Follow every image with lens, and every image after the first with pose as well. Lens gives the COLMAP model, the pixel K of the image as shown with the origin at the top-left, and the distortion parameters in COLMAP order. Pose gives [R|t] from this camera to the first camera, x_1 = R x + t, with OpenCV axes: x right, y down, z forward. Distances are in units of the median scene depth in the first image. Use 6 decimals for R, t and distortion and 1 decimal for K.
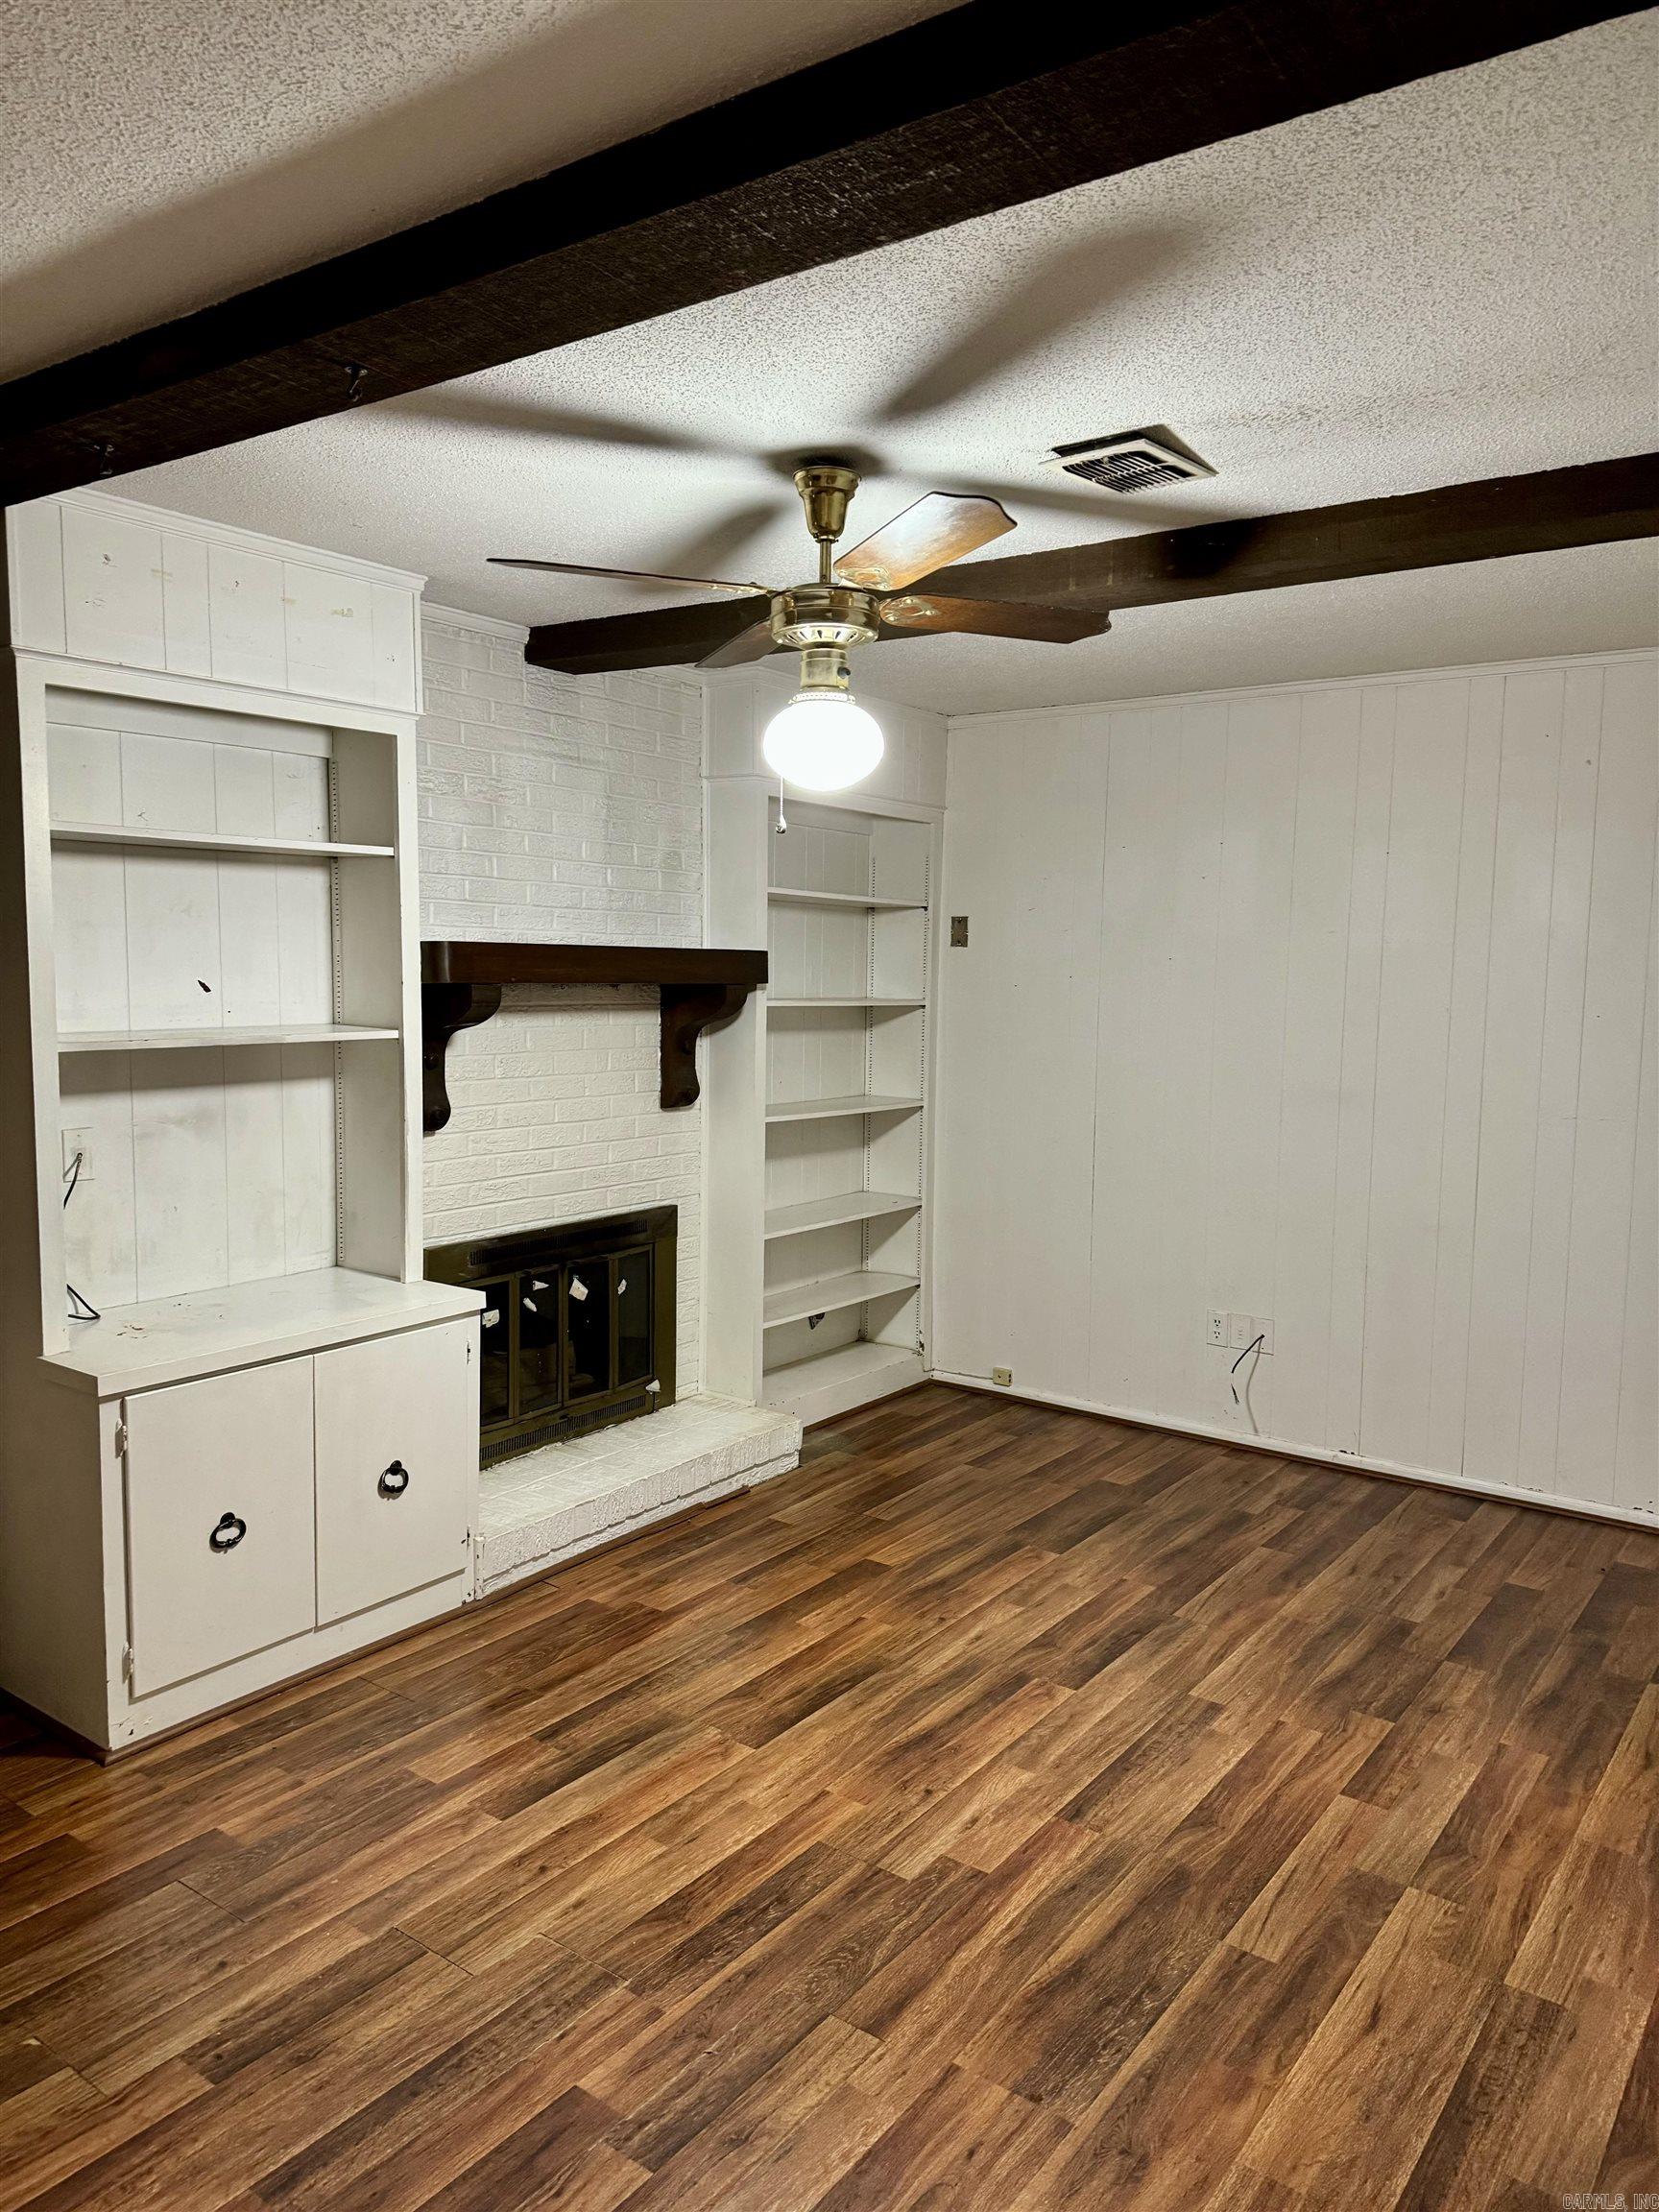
lens RADIAL K [[1562.1, 0, 829.5], [0, 1562.1, 1106.0], [0, 0, 1]] dist [0.064729, -0.062097]
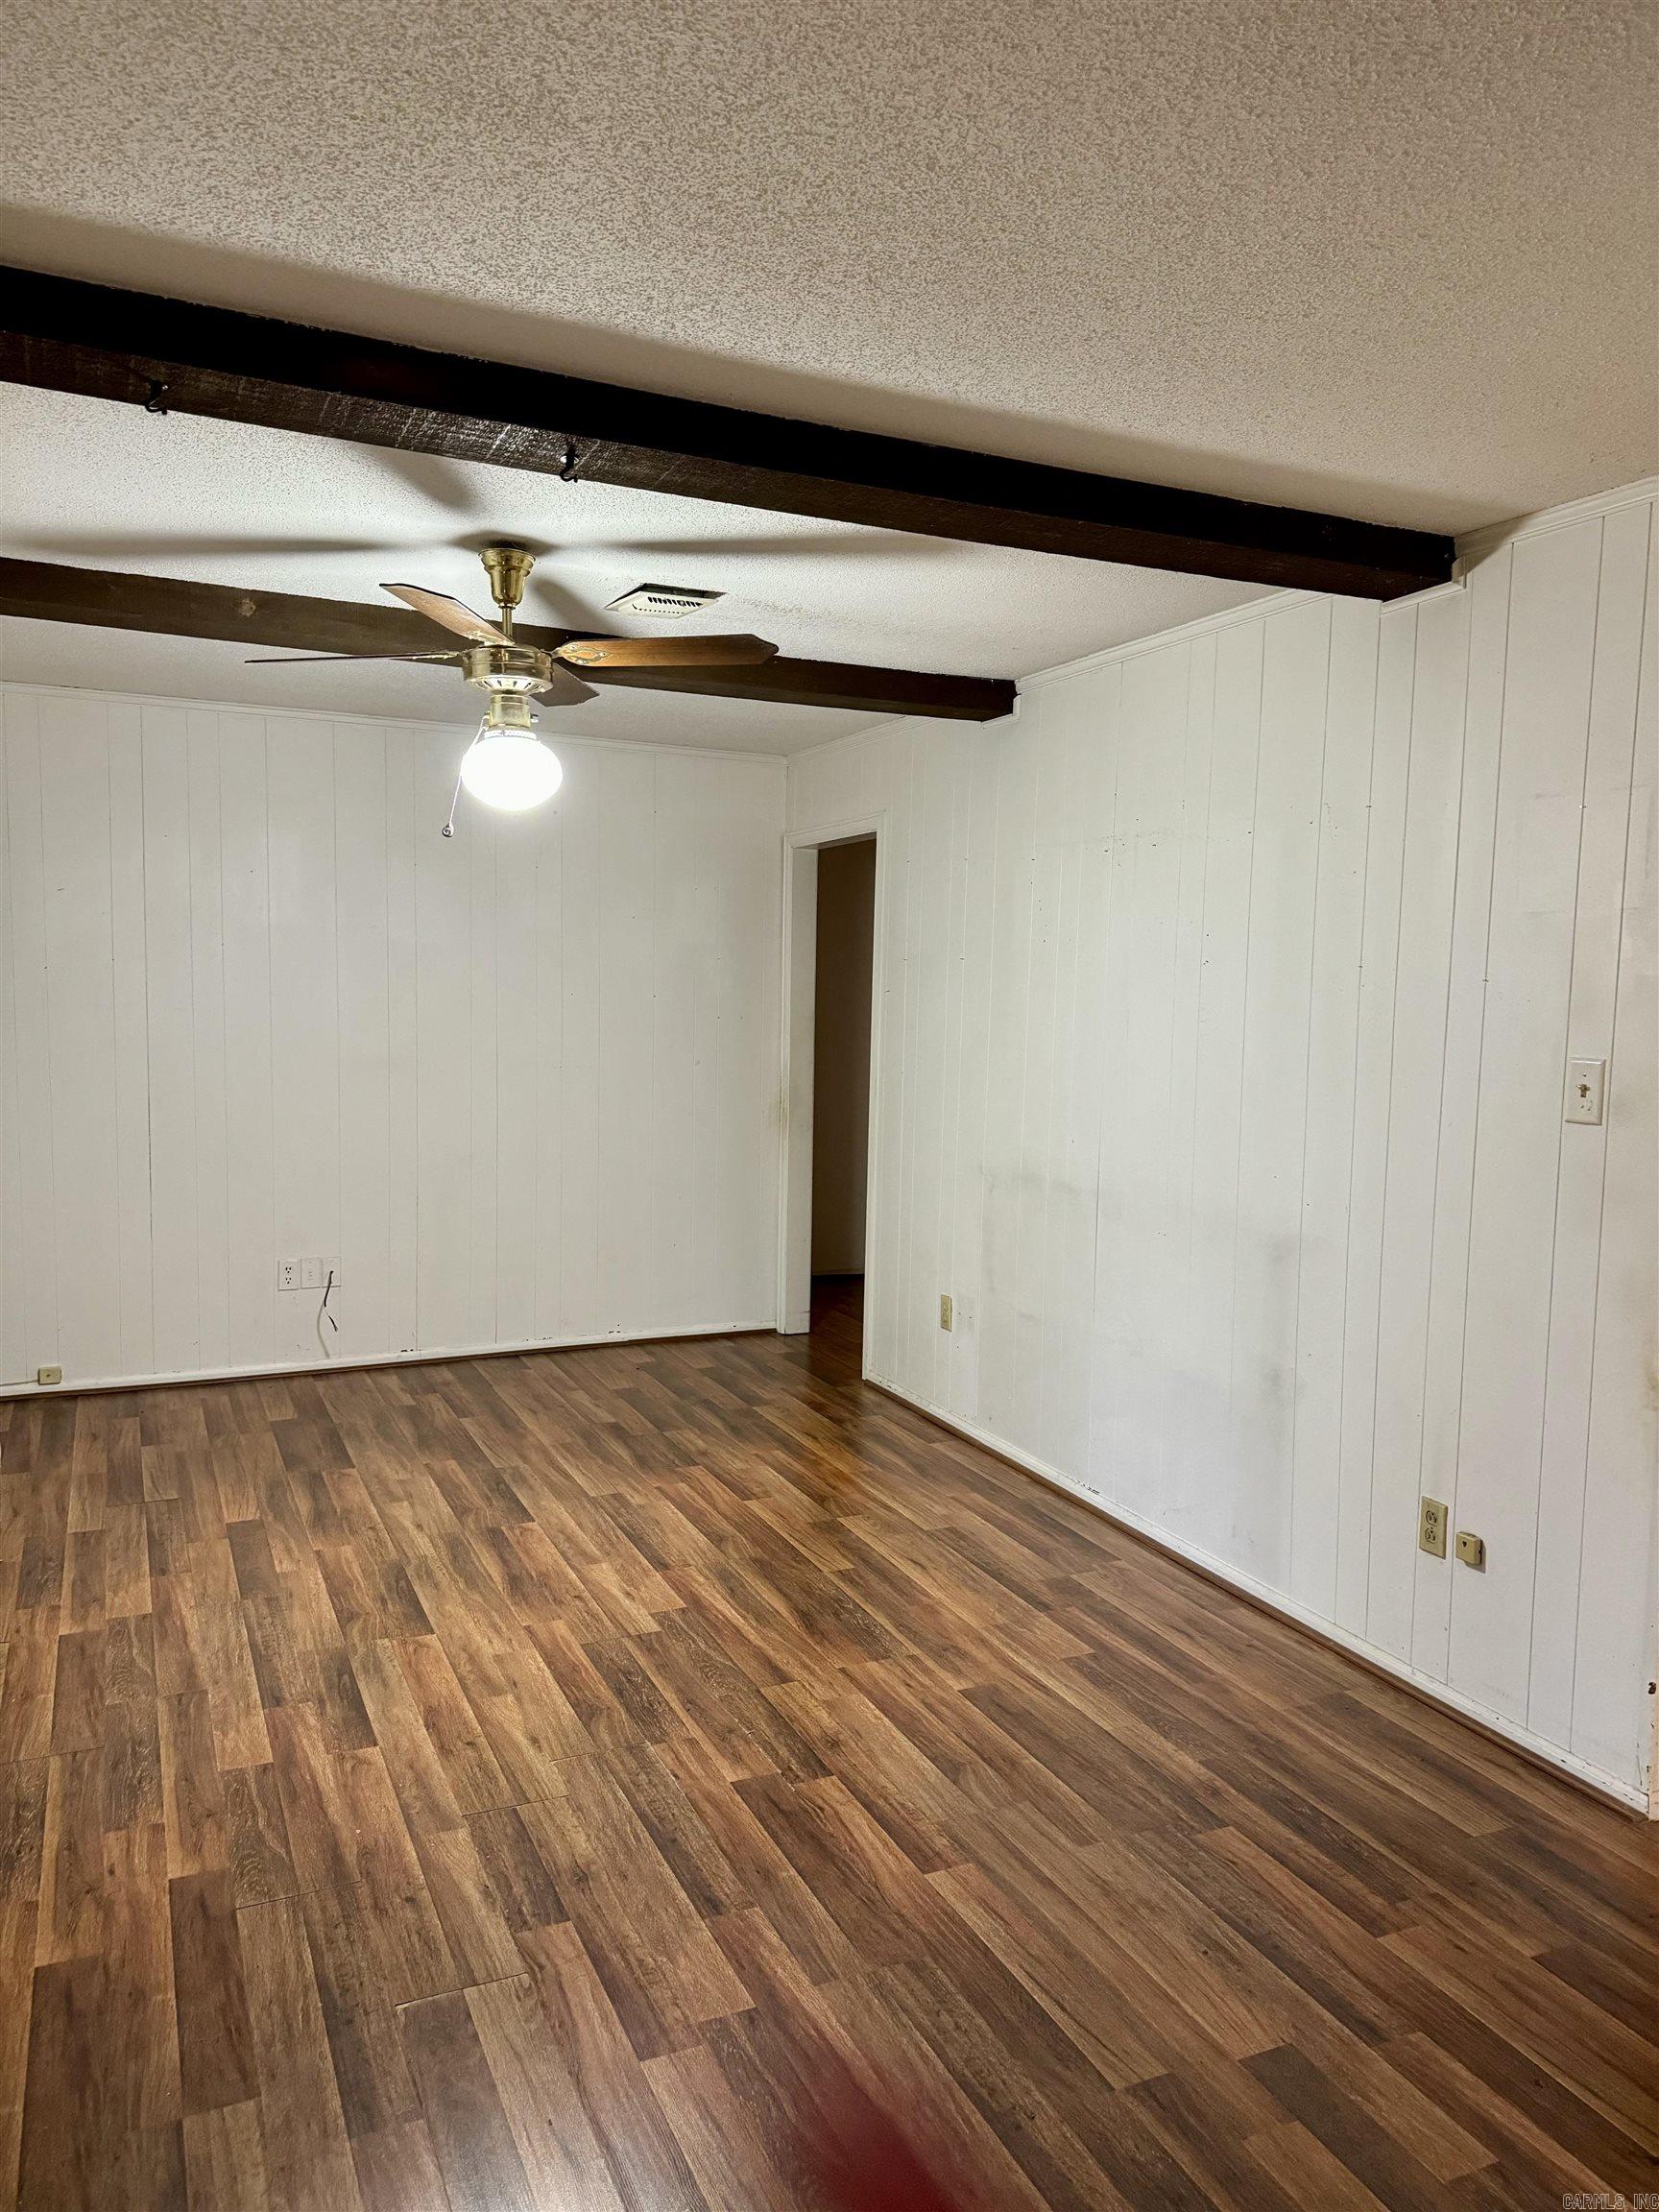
lens RADIAL K [[1562.1, 0, 829.5], [0, 1562.1, 1106.0], [0, 0, 1]] dist [0.064729, -0.062097]
pose [[0.487821, -0.082055, 0.869079, -0.865390], [0.081490, 0.995506, 0.048251, 0.001346], [-0.869132, 0.047283, 0.492315, 0.183488]]
